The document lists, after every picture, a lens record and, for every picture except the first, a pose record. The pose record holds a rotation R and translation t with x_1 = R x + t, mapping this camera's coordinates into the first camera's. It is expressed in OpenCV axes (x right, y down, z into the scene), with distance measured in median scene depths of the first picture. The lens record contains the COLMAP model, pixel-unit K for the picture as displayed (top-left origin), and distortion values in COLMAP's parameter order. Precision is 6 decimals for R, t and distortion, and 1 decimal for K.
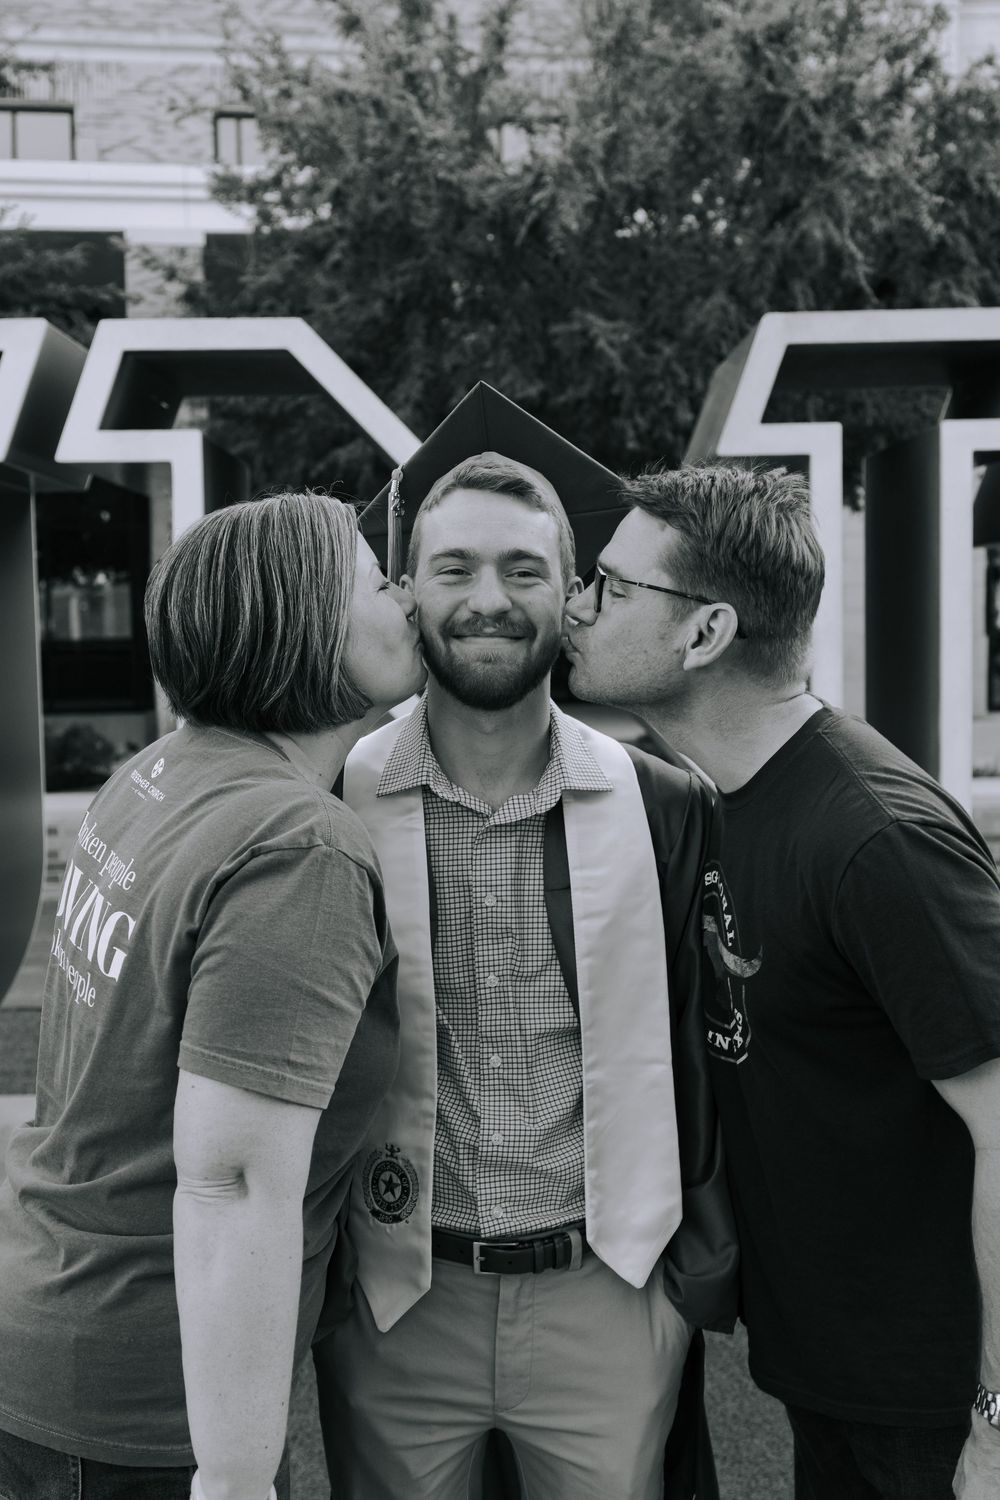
lens RADIAL K [[1650.9, 0, 498.8], [0, 1650.9, 746.6], [0, 0, 1]] dist [0.001740, 0.000000]
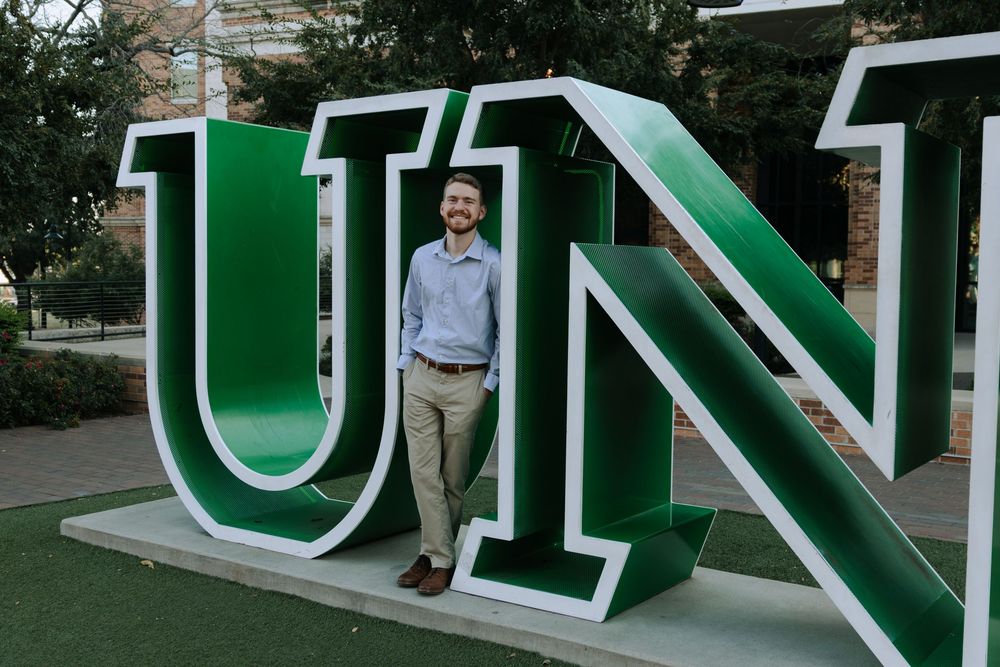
lens RADIAL K [[1100.6, 0, 492.8], [0, 1100.6, 341.6], [0, 0, 1]] dist [0.001740, 0.000000]
pose [[0.808785, 0.063031, -0.584716, 0.212056], [-0.067545, 0.997616, 0.014113, -0.001110], [0.584212, 0.028080, 0.811115, 0.027460]]
